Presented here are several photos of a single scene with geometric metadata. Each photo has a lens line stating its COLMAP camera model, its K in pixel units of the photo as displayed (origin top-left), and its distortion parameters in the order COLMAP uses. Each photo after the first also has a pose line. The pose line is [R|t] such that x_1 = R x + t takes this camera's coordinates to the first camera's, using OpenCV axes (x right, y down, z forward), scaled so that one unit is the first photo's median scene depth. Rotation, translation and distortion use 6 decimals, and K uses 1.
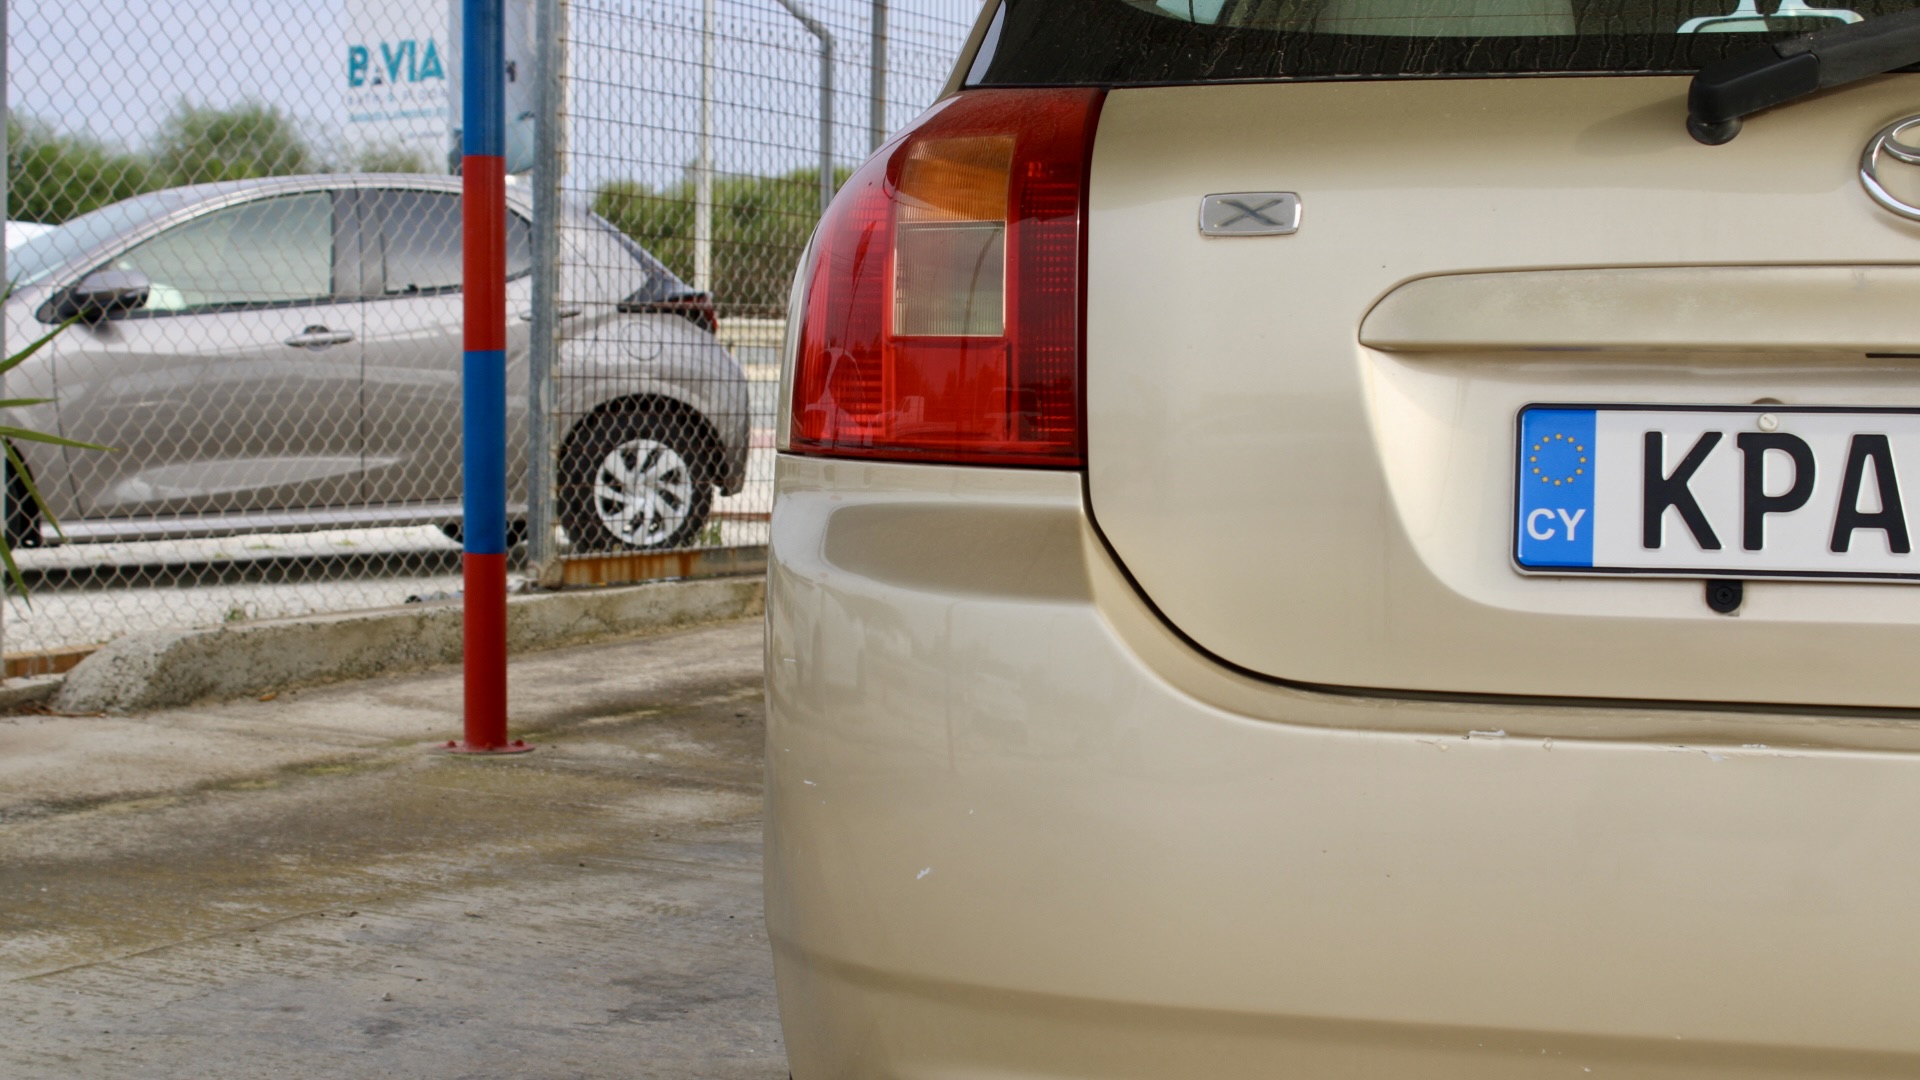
lens RADIAL K [[3021.9, 0, 924.1], [0, 3021.9, 498.2], [0, 0, 1]] dist [-0.019515, 0.000000]
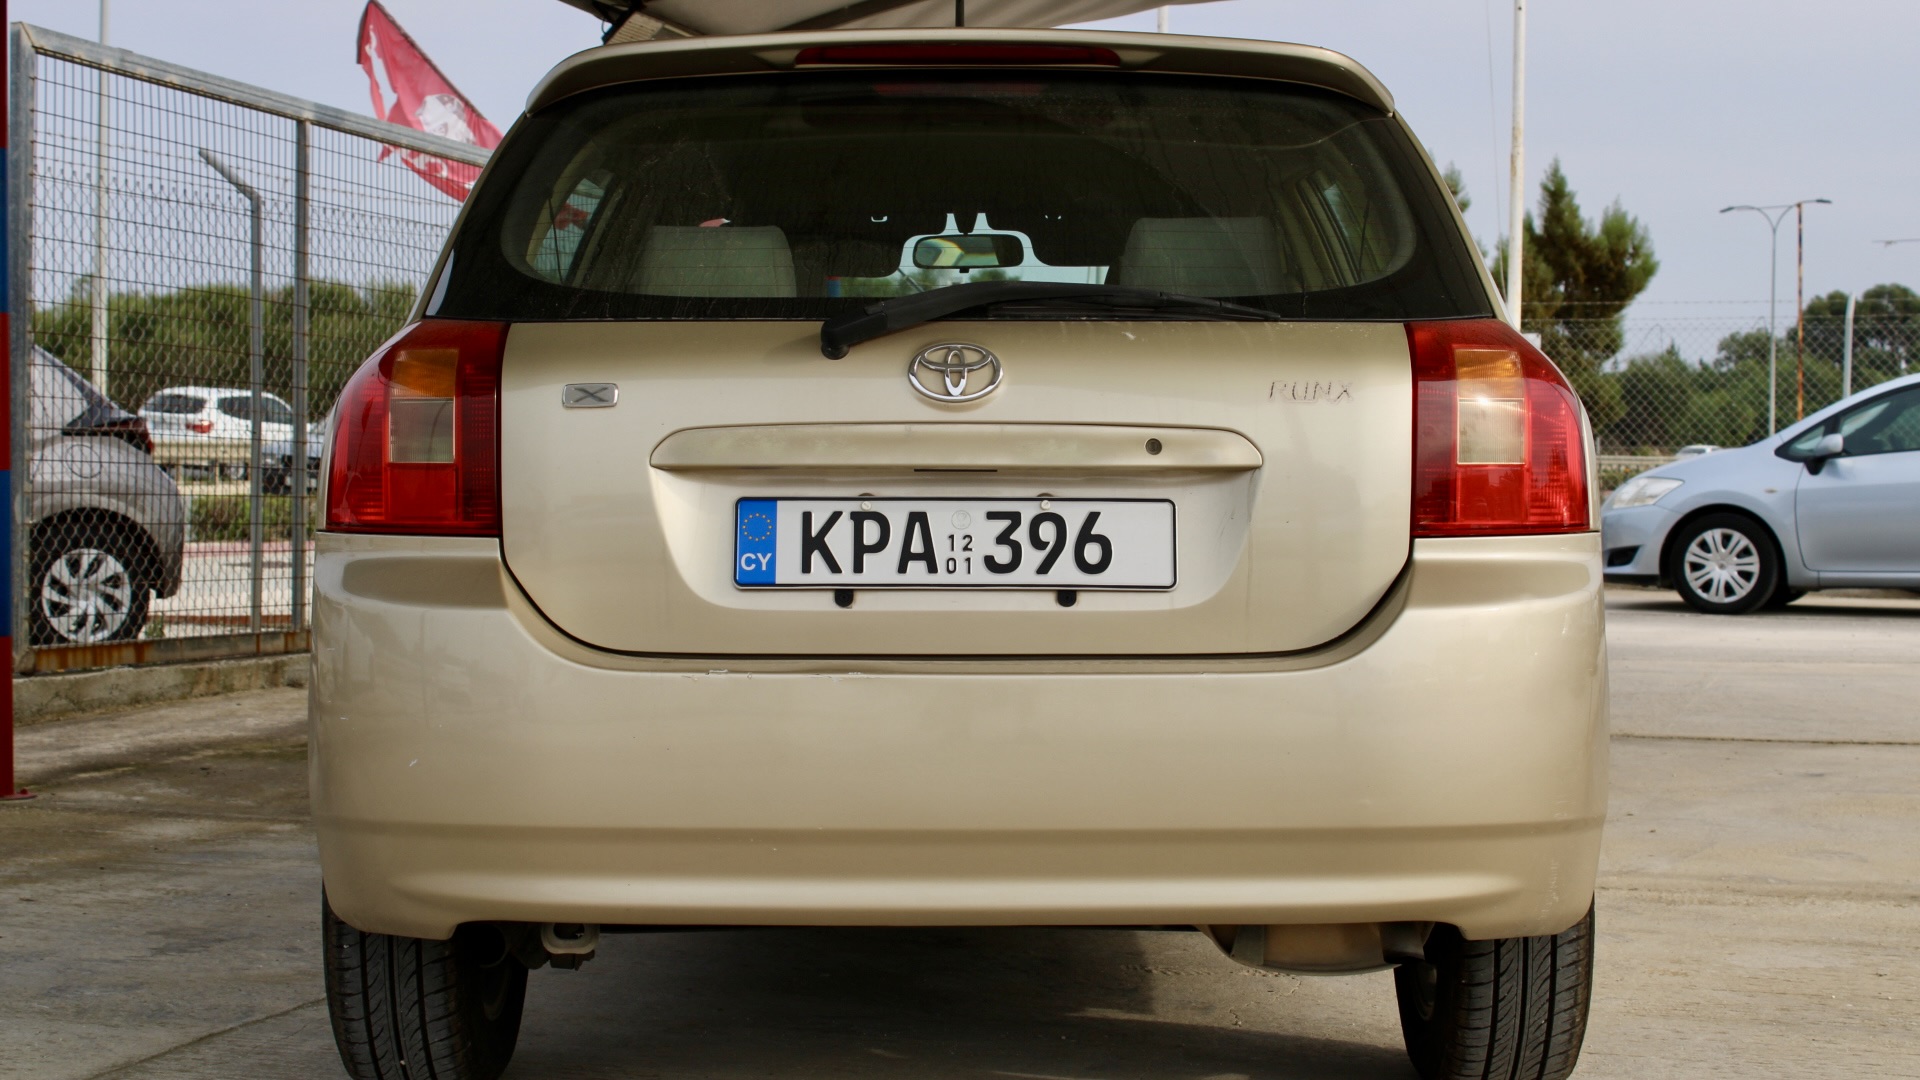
lens RADIAL K [[2935.1, 0, 943.4], [0, 2935.1, 559.7], [0, 0, 1]] dist [-0.012894, 0.000000]
pose [[0.977149, -0.011767, 0.212228, -0.063391], [0.016043, 0.999701, -0.018437, 0.042943], [-0.211947, 0.021421, 0.977046, -0.802088]]
